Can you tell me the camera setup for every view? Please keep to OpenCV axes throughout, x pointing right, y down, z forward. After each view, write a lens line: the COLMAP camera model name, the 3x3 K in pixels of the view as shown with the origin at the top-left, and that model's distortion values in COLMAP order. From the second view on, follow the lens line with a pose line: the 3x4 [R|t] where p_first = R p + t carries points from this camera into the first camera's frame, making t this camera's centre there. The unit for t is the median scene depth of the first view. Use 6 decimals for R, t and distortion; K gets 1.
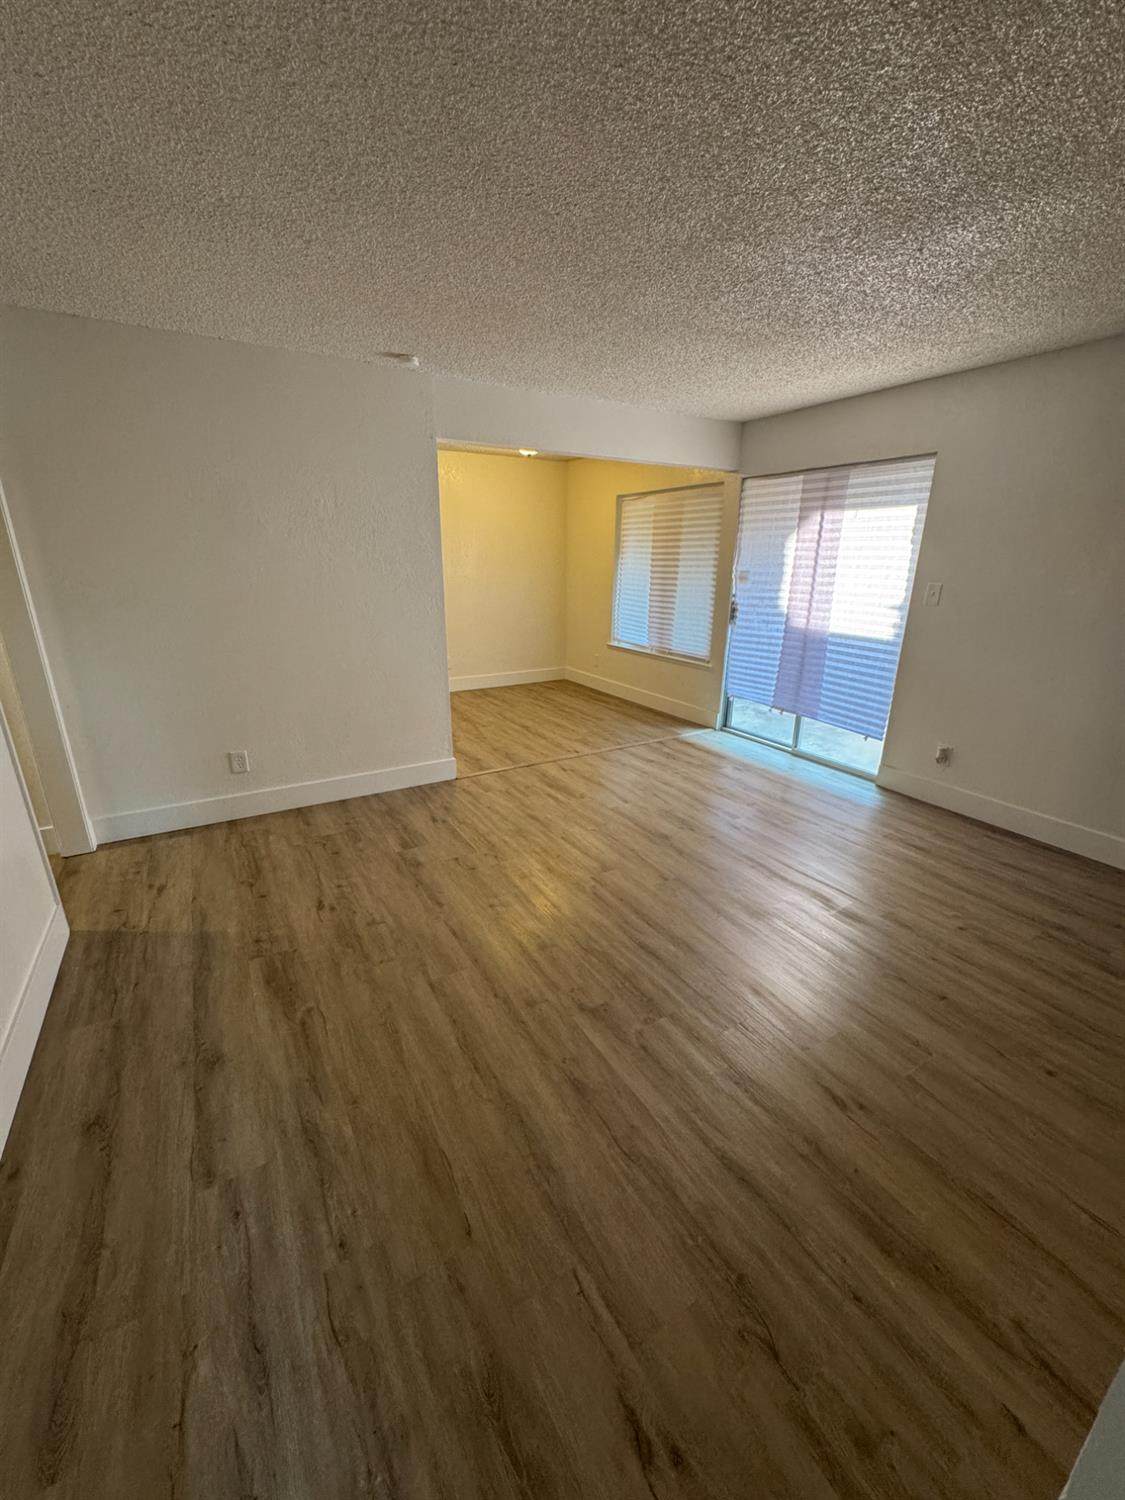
lens RADIAL K [[603.3, 0, 563.5], [0, 603.3, 750.9], [0, 0, 1]] dist [-0.005224, 0.000564]
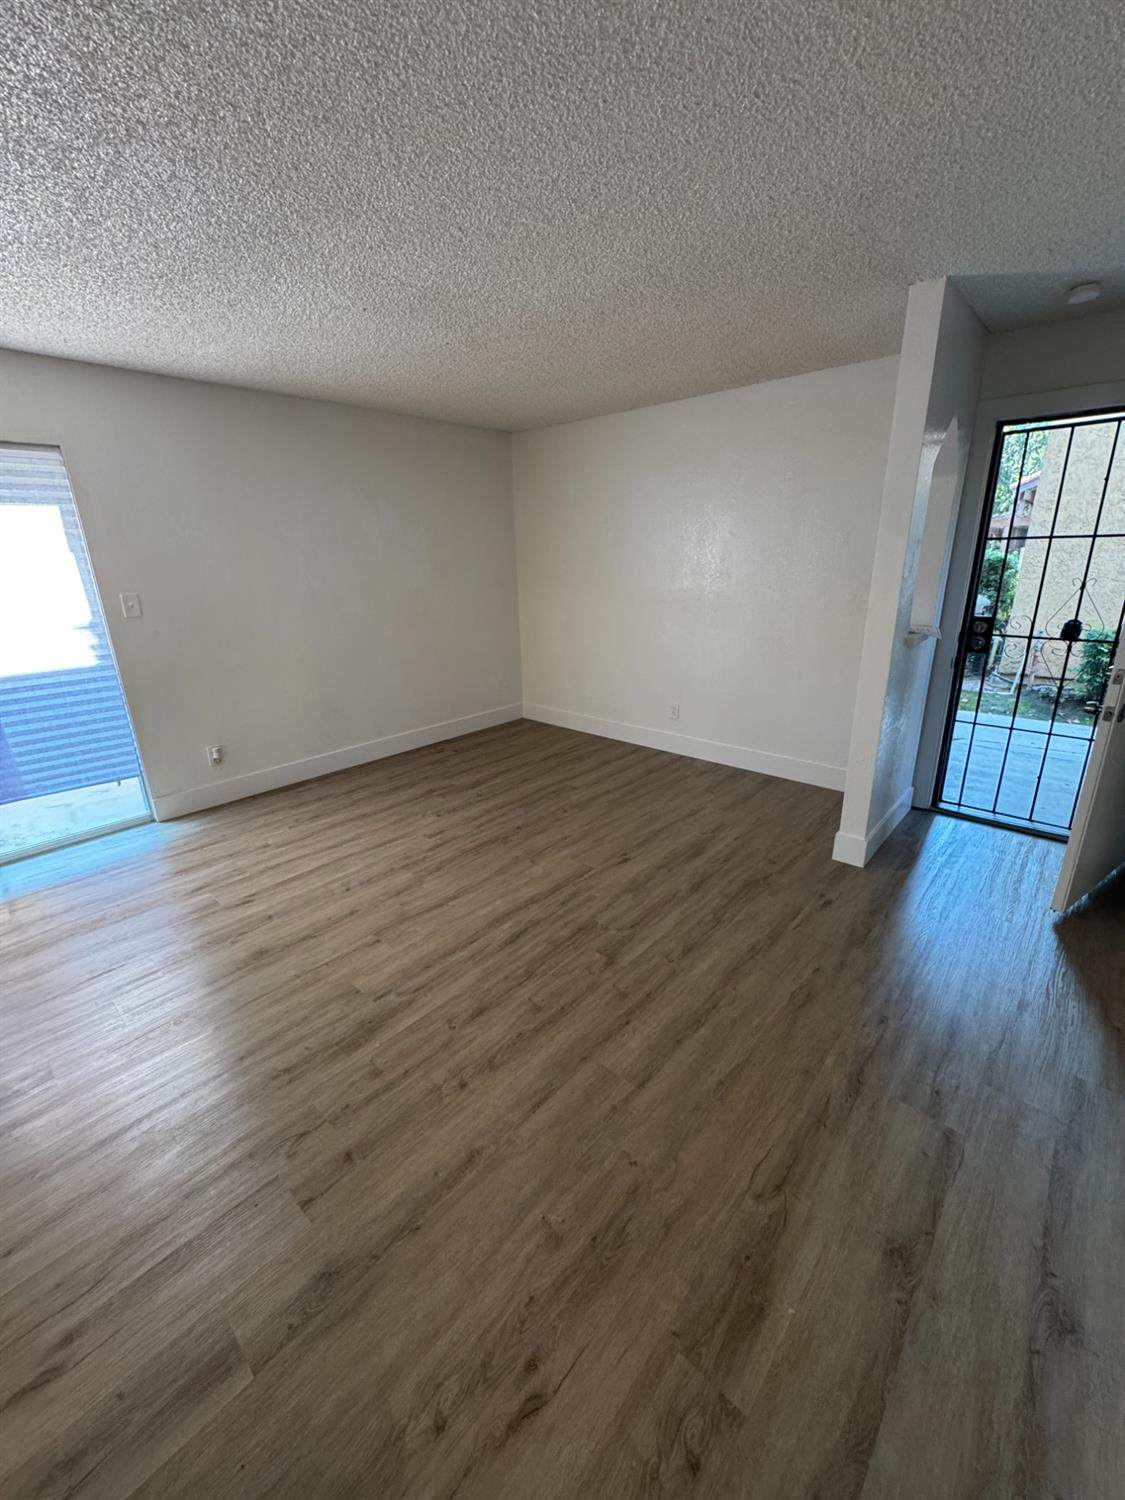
lens RADIAL K [[603.3, 0, 569.2], [0, 603.3, 744.2], [0, 0, 1]] dist [-0.005224, 0.000564]
pose [[-0.306887, -0.290908, 0.906197, -0.552683], [0.314446, 0.867683, 0.385032, -0.248175], [-0.898301, 0.403111, -0.174806, 0.728217]]
